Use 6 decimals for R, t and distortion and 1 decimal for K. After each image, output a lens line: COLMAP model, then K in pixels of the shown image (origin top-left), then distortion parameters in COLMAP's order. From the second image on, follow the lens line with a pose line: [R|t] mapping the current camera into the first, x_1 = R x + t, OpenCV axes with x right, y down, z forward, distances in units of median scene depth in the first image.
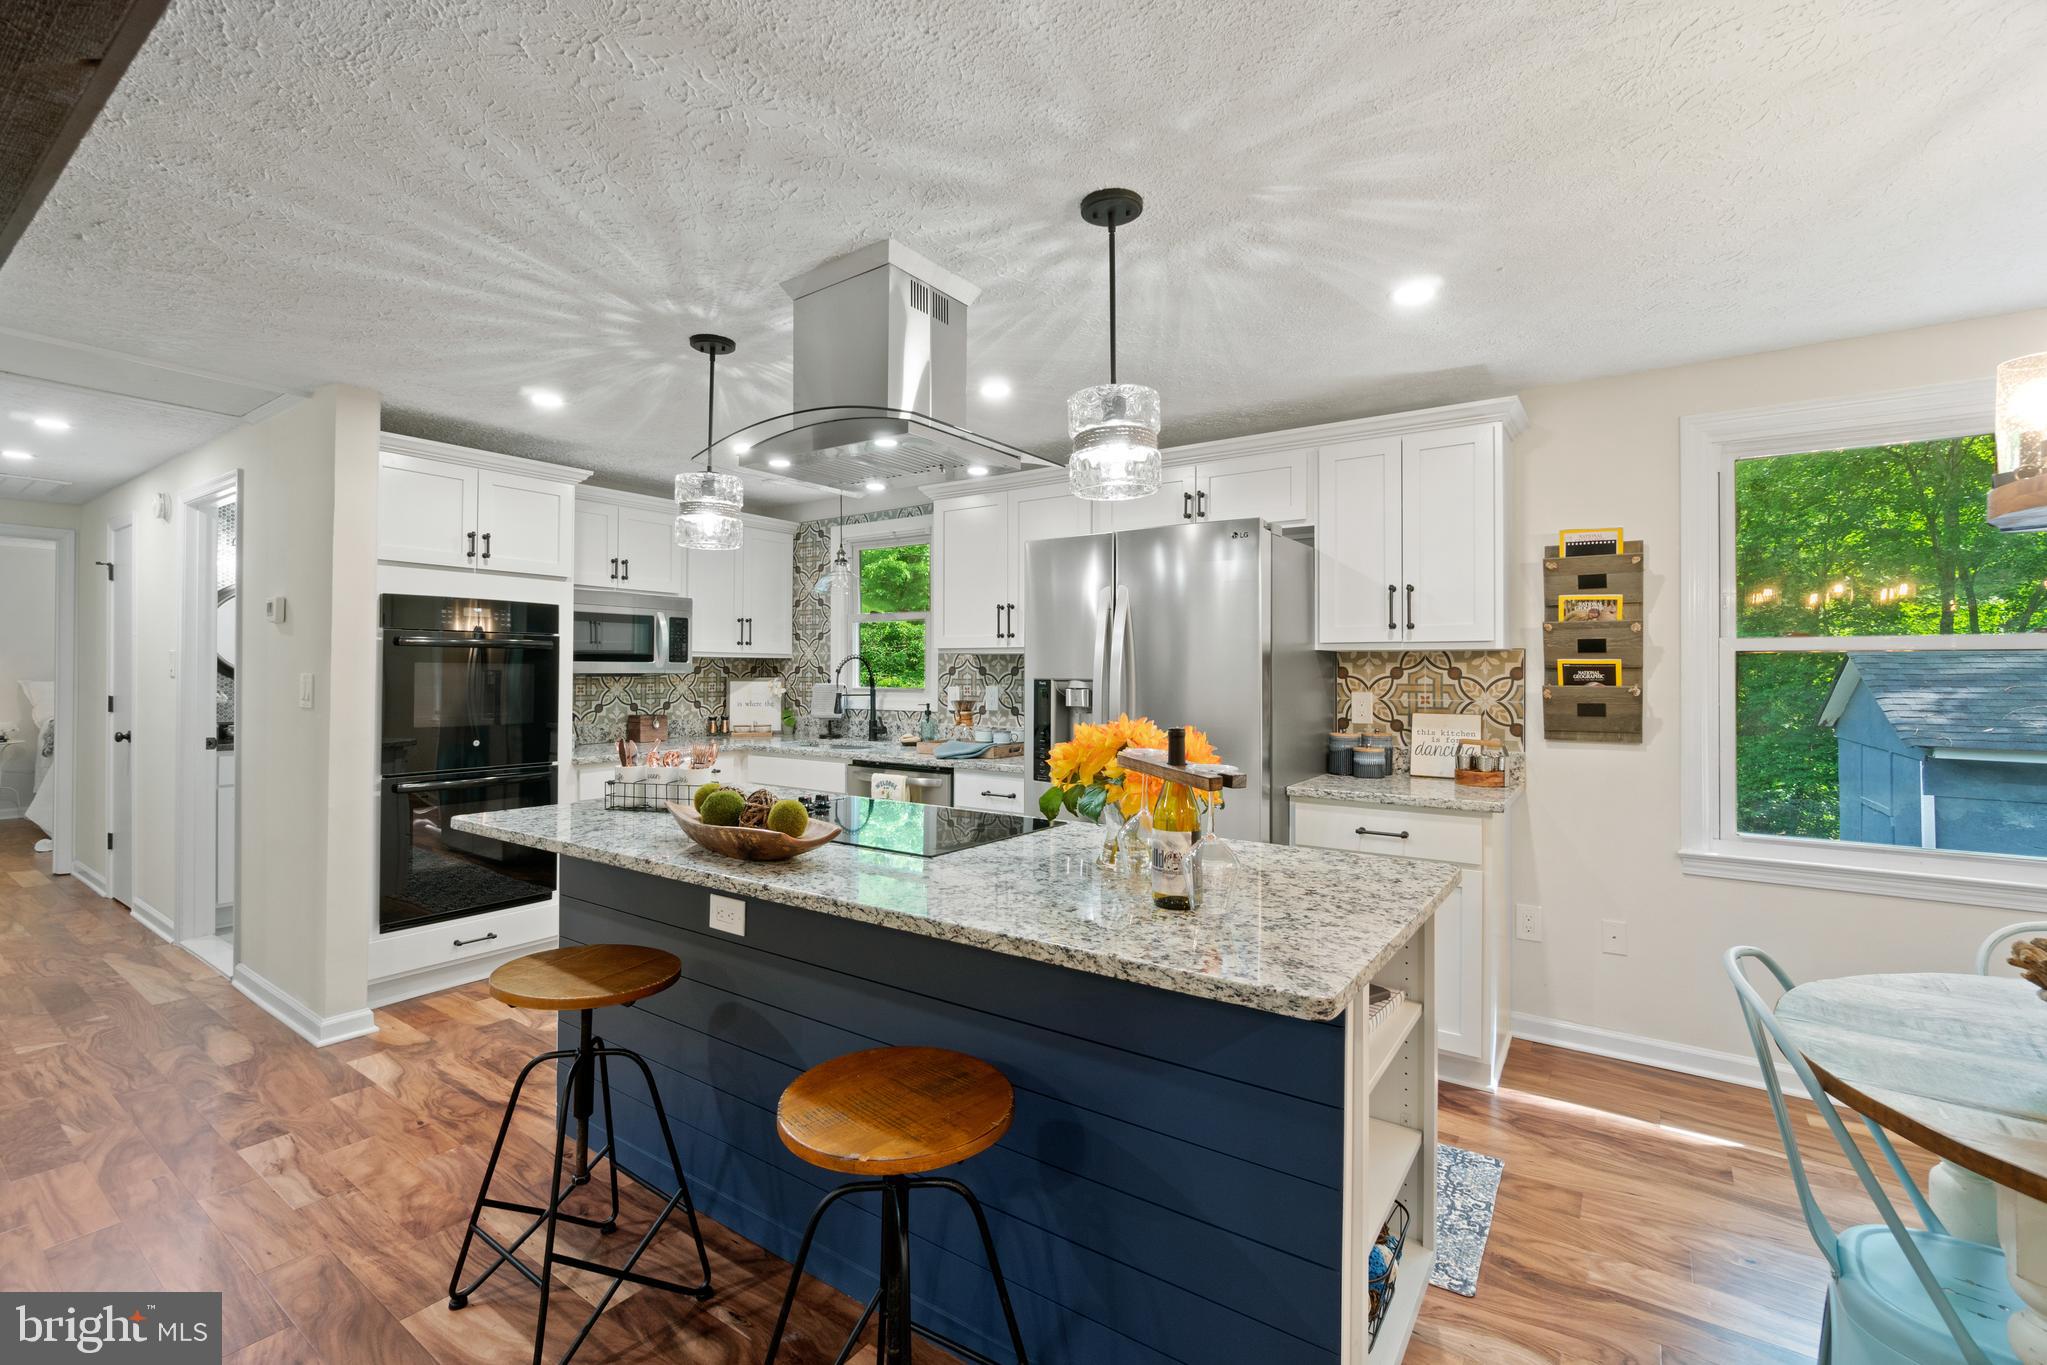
lens RADIAL K [[880.2, 0, 1017.6], [0, 880.2, 656.4], [0, 0, 1]] dist [-0.007860, 0.001704]
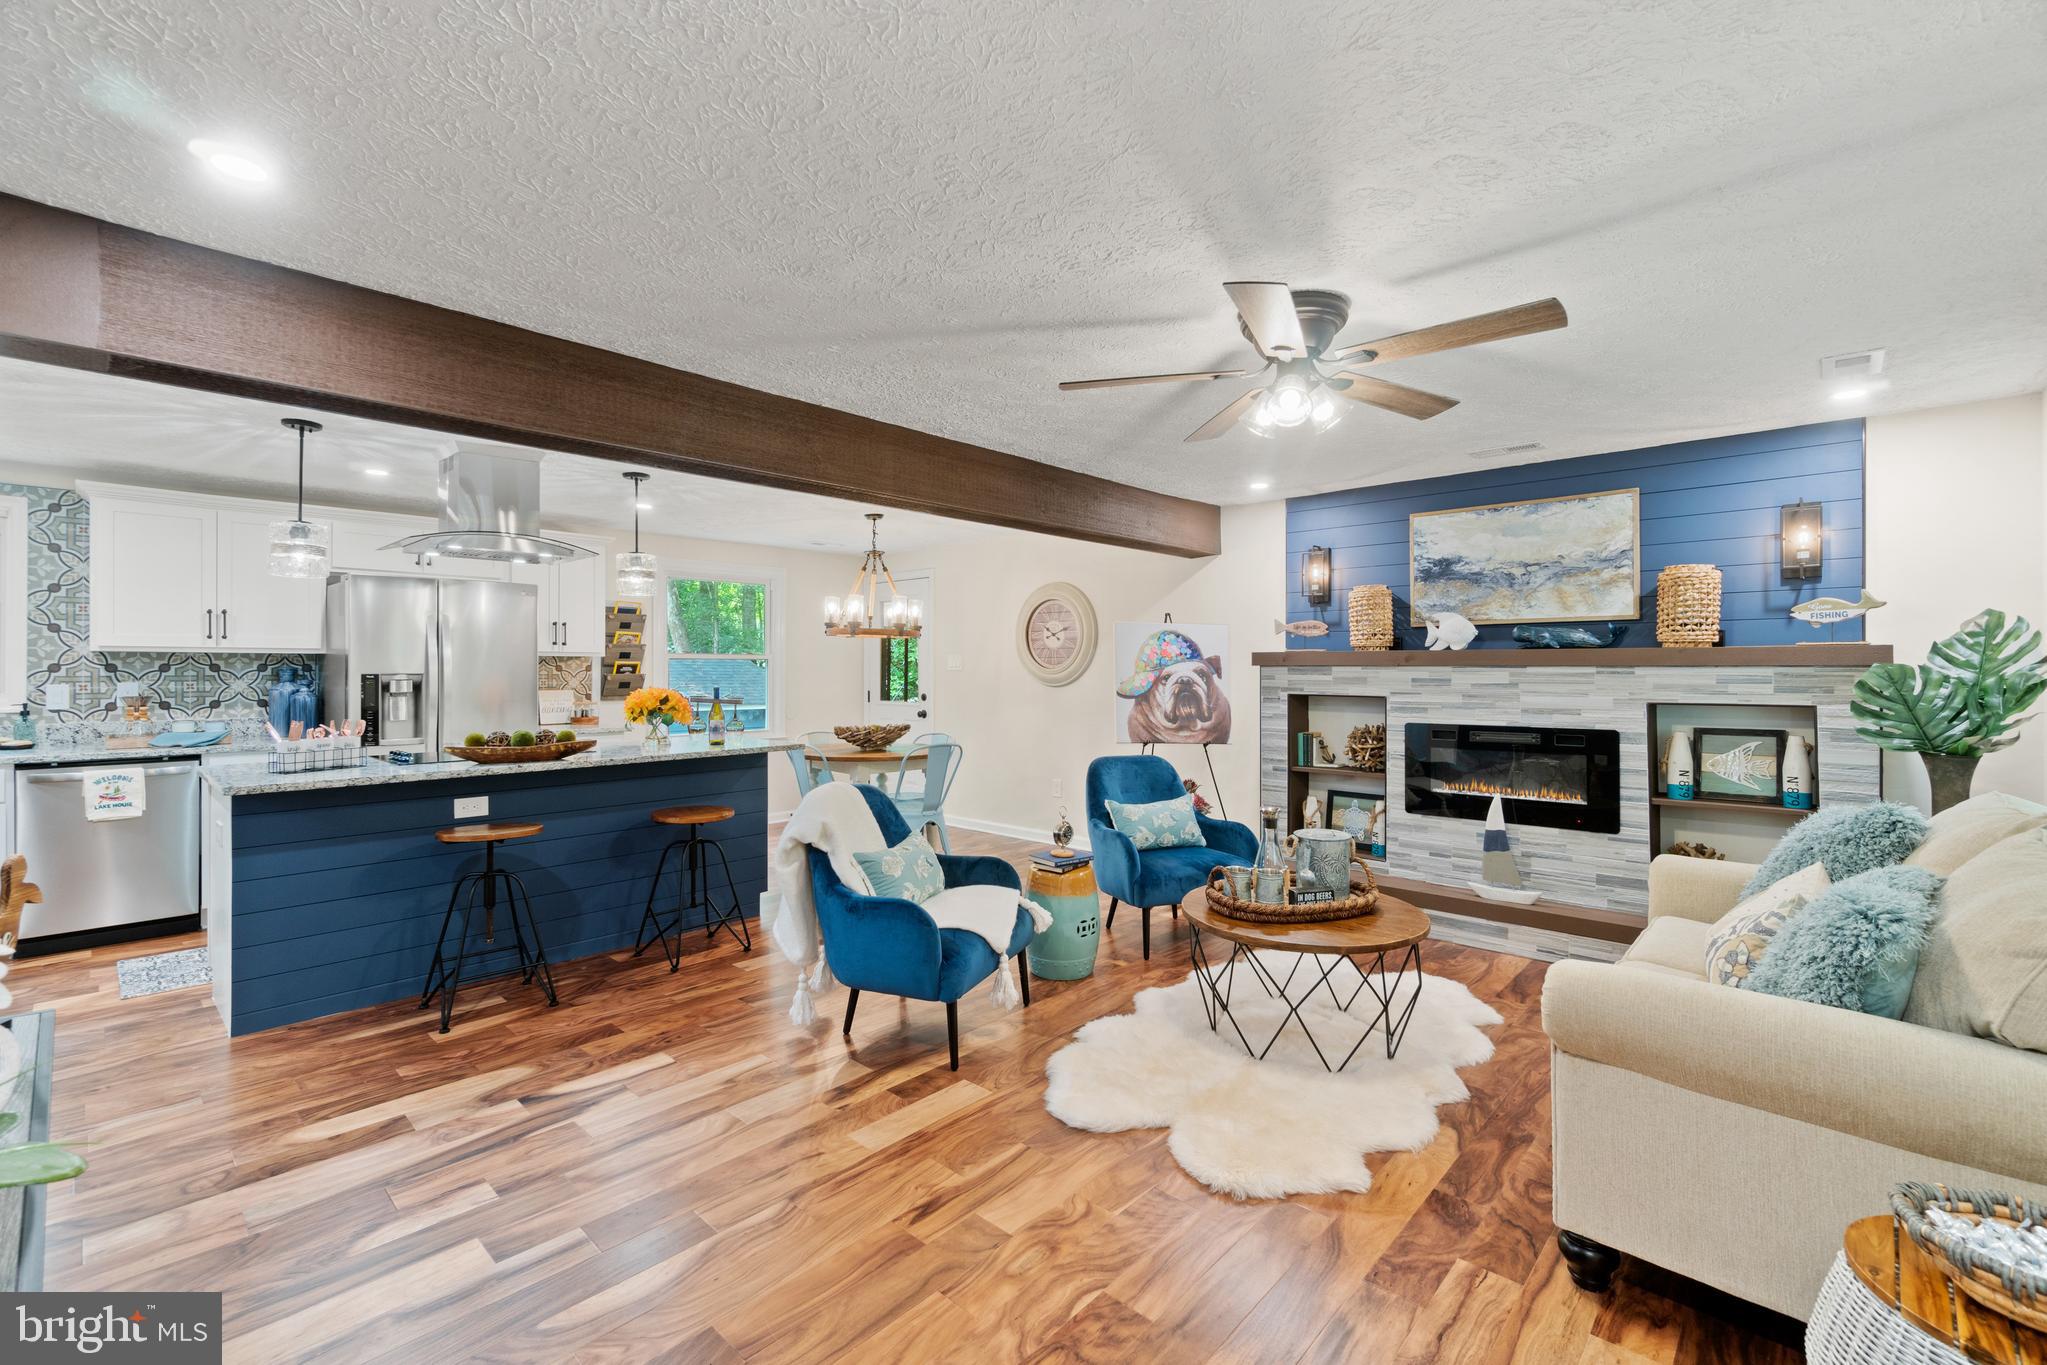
lens RADIAL K [[880.2, 0, 992.3], [0, 880.2, 670.6], [0, 0, 1]] dist [-0.007860, 0.001704]
pose [[0.151516, -0.008713, 0.988416, -1.213588], [-0.018544, 0.999760, 0.011656, -0.015025], [-0.988281, -0.020095, 0.151319, -0.198963]]
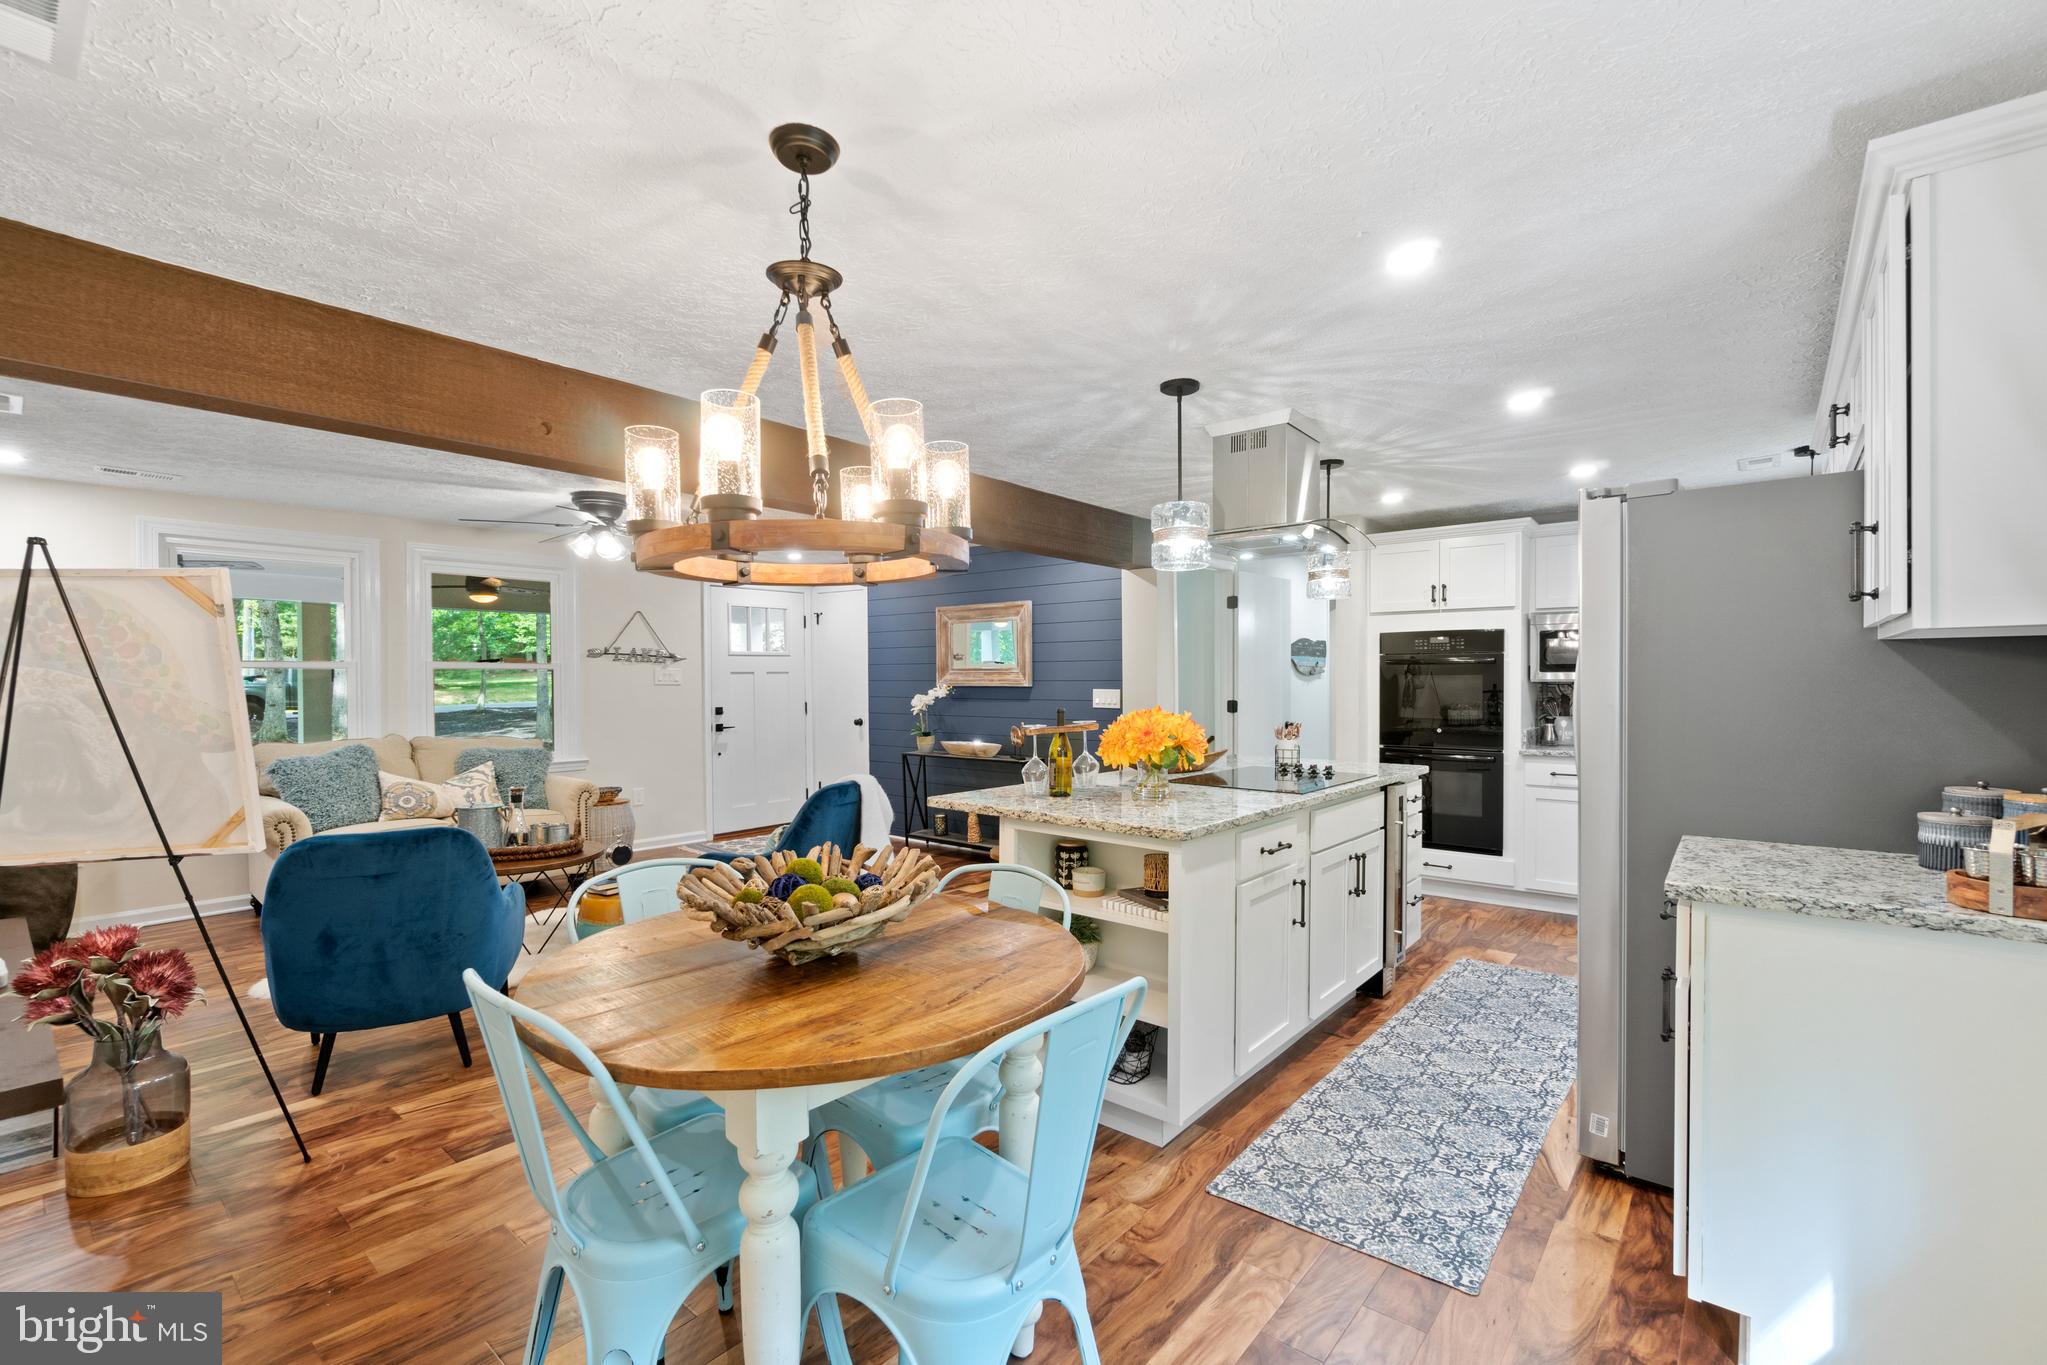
lens RADIAL K [[880.2, 0, 1020.2], [0, 880.2, 682.4], [0, 0, 1]] dist [-0.007860, 0.001704]
pose [[-0.076880, -0.001991, -0.997038, 0.965520], [0.021904, 0.999753, -0.003686, 0.010672], [0.996800, -0.022122, -0.076818, 0.465655]]
